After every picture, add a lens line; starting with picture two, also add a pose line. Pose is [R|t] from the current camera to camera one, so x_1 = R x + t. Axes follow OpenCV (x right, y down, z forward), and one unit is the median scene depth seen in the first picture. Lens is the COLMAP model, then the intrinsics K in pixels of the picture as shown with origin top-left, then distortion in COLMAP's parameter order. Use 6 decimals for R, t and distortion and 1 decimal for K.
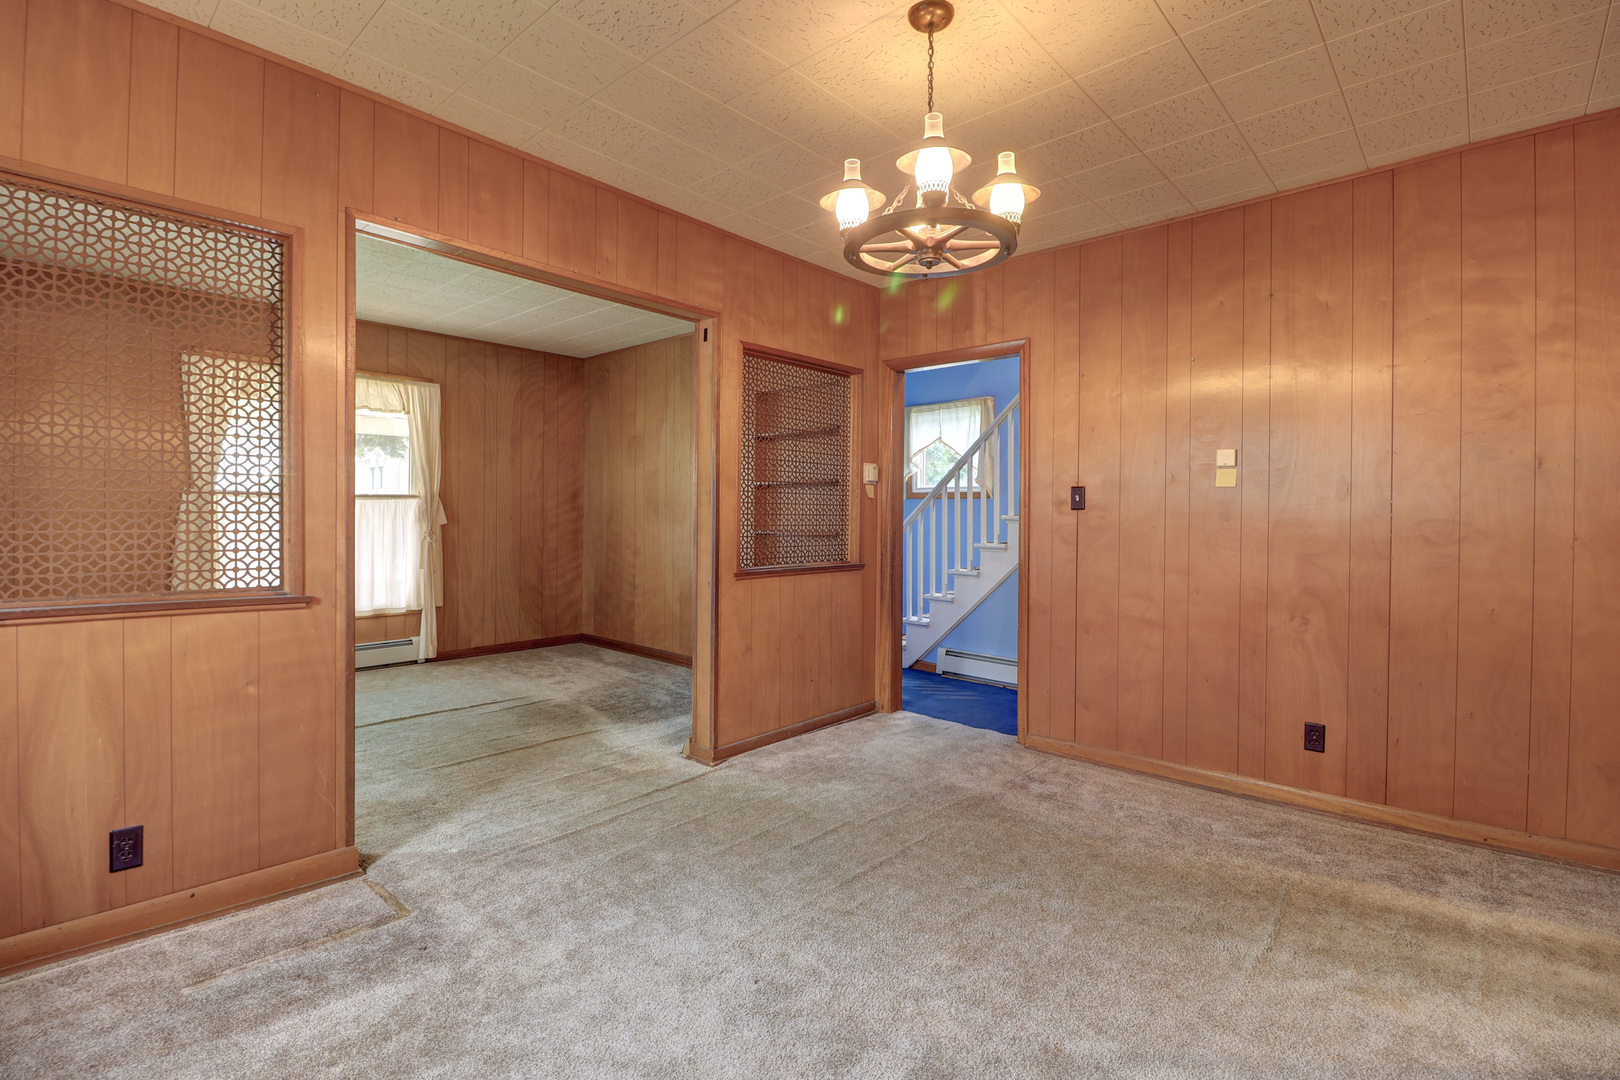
lens RADIAL K [[742.5, 0, 815.7], [0, 742.5, 518.4], [0, 0, 1]] dist [0.002715, -0.013891]
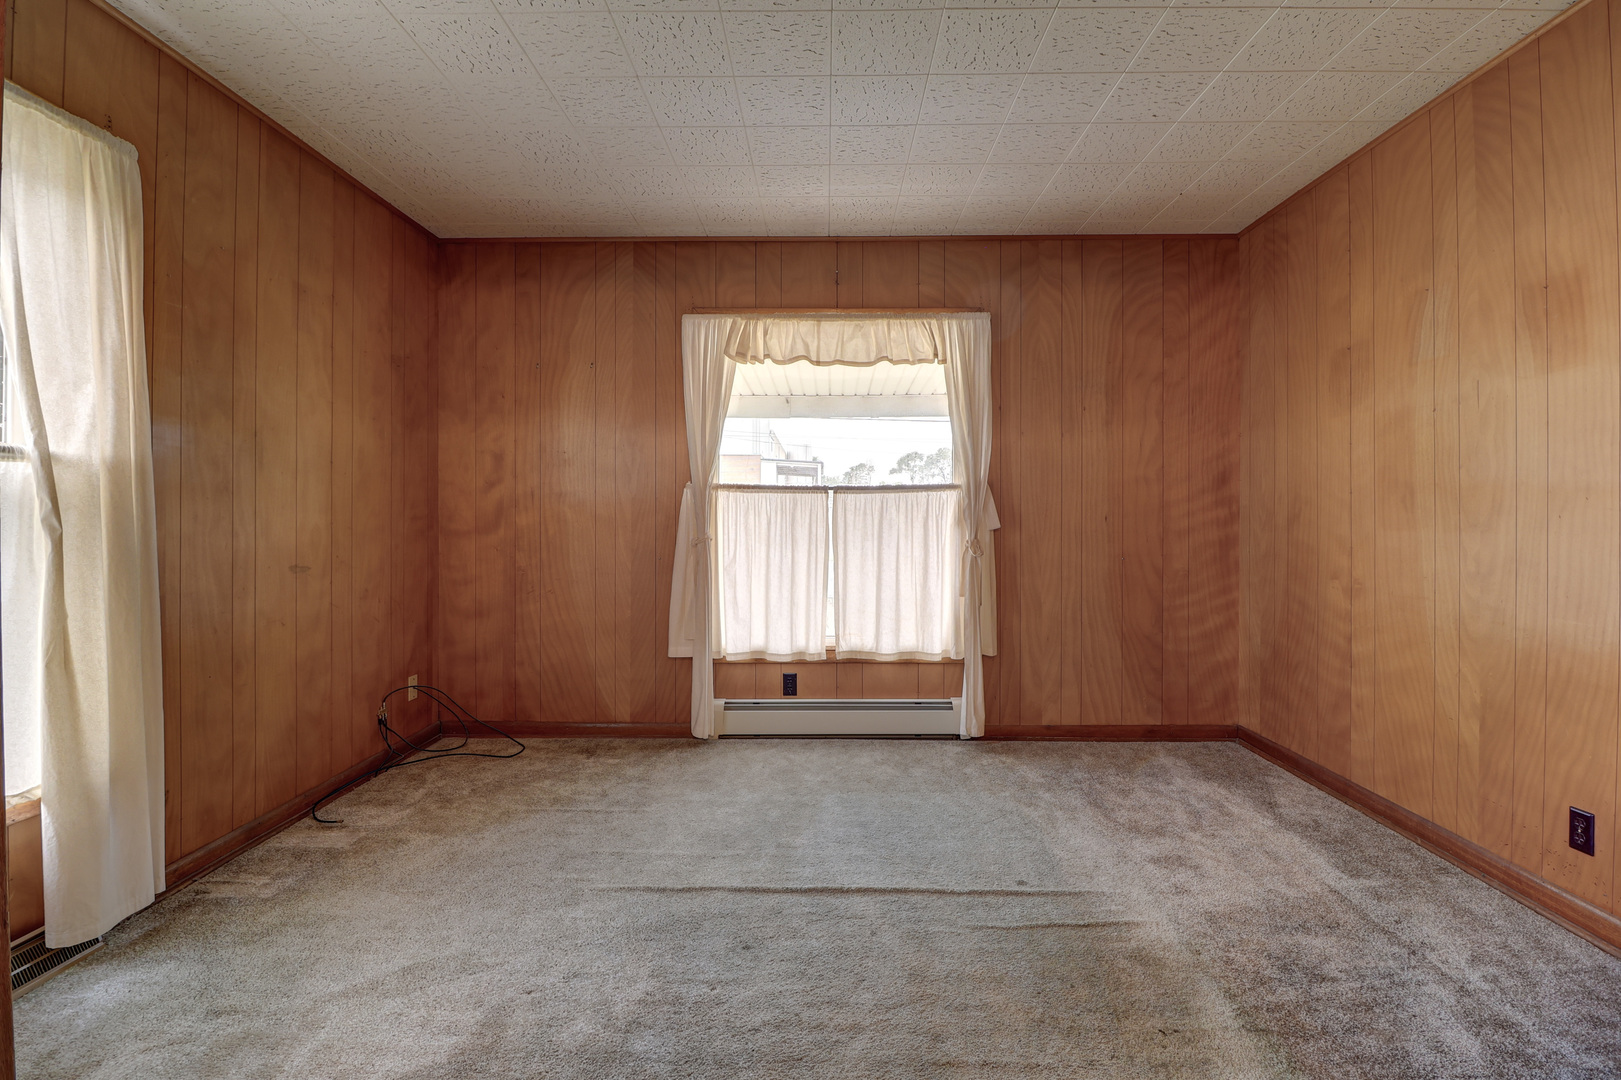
lens RADIAL K [[743.0, 0, 816.2], [0, 743.0, 518.3], [0, 0, 1]] dist [0.002715, -0.013891]
pose [[0.657314, -0.006653, -0.753588, -0.118894], [0.001846, 0.999972, -0.007217, 0.003169], [0.753615, 0.003353, 0.657308, 0.461452]]
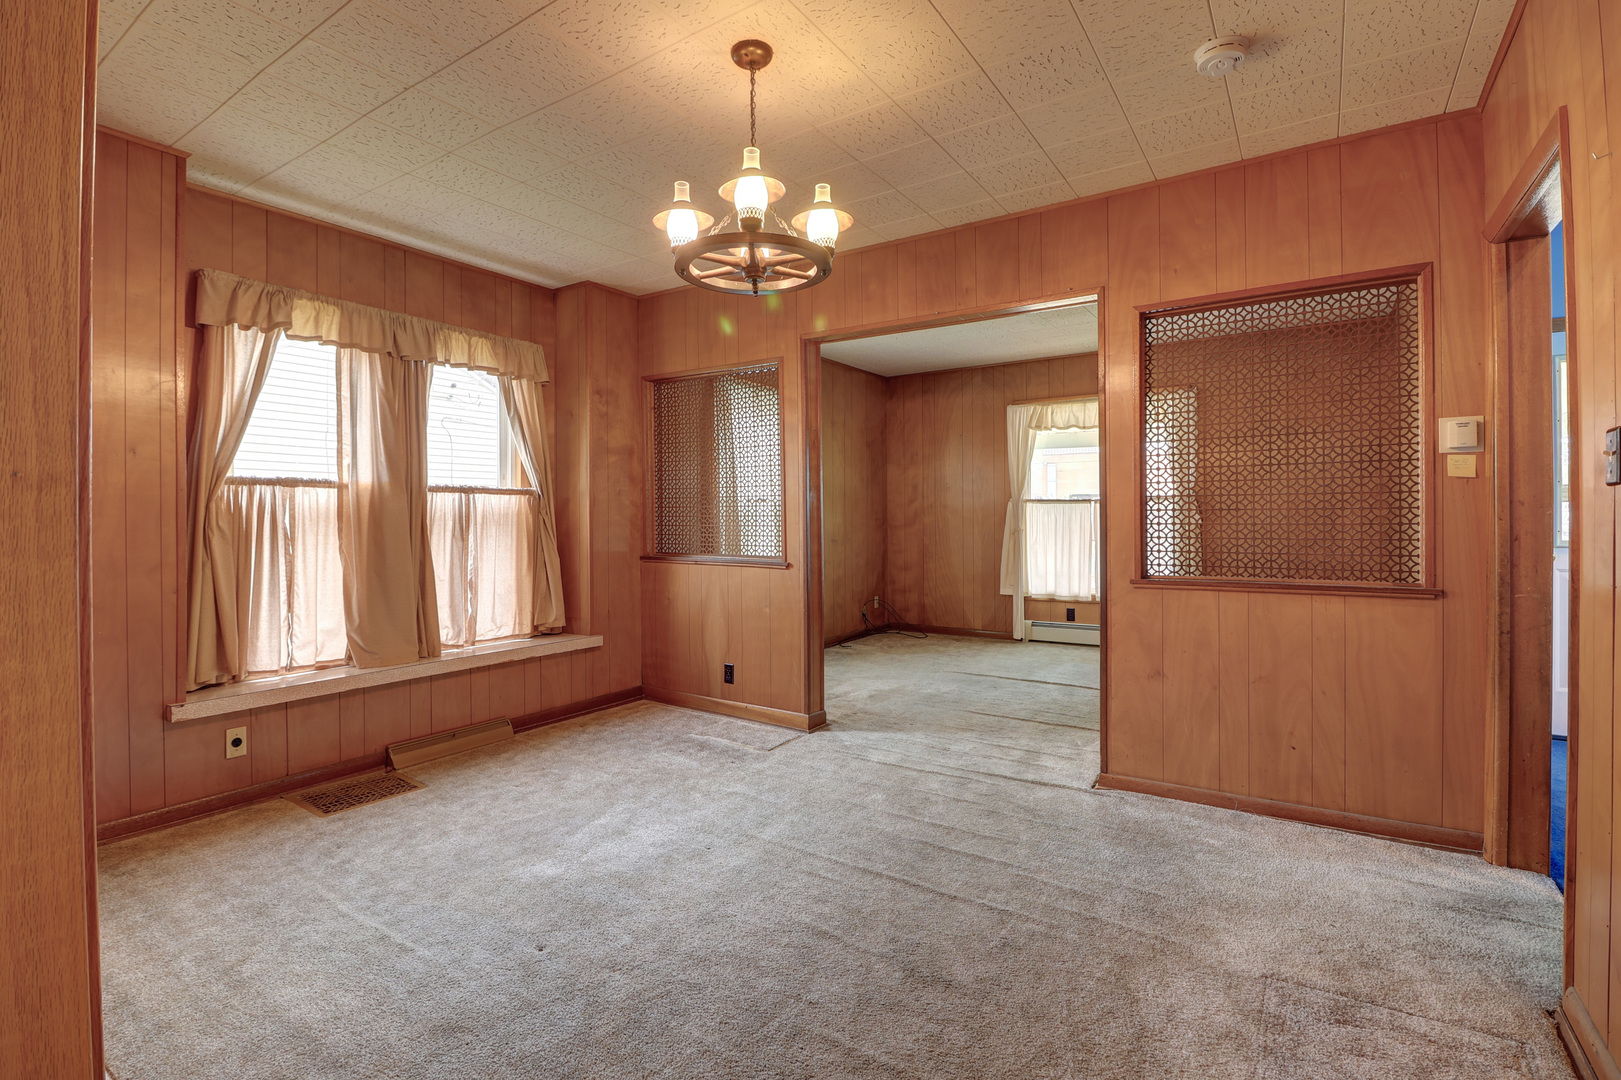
lens RADIAL K [[750.4, 0, 812.1], [0, 750.4, 516.1], [0, 0, 1]] dist [0.002254, -0.014461]
pose [[0.141491, -0.010289, -0.989886, 0.445664], [0.004895, 0.999941, -0.009694, 0.004505], [0.989927, -0.003474, 0.141533, 0.325879]]
